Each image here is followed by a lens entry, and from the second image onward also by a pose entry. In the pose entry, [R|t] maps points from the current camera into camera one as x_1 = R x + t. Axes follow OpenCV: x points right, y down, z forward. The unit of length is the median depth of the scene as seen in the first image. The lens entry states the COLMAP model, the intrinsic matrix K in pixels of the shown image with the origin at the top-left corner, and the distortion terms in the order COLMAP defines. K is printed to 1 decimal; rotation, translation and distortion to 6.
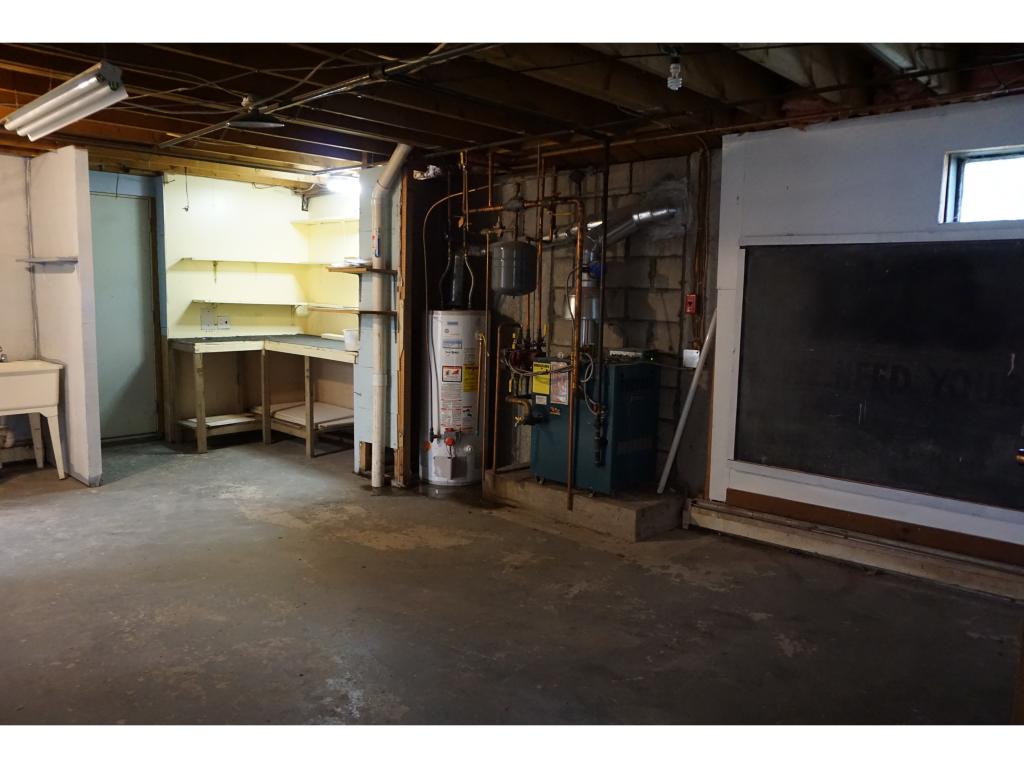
lens RADIAL K [[738.6, 0, 512.0], [0, 738.6, 384.0], [0, 0, 1]] dist [-0.012972, 0.002743]
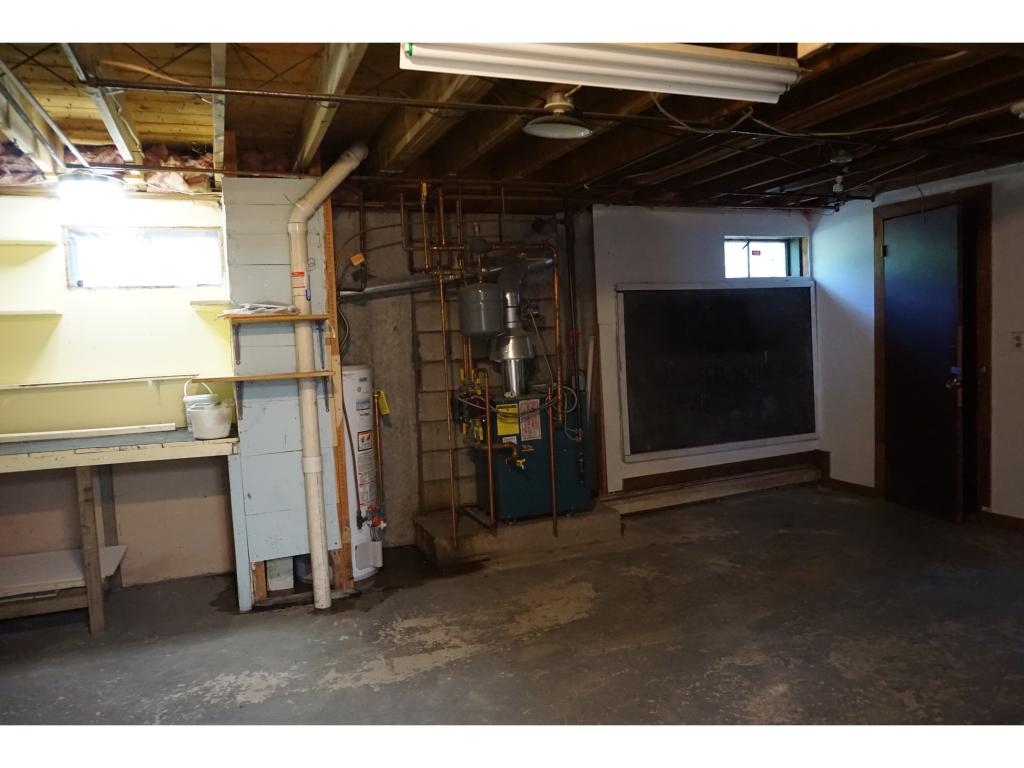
lens RADIAL K [[738.6, 0, 512.0], [0, 738.6, 384.0], [0, 0, 1]] dist [-0.012972, 0.002743]
pose [[0.421400, -0.101555, 0.901171, -0.906559], [0.162489, 0.986084, 0.035143, -0.094478], [-0.892199, 0.131621, 0.432038, 0.586926]]
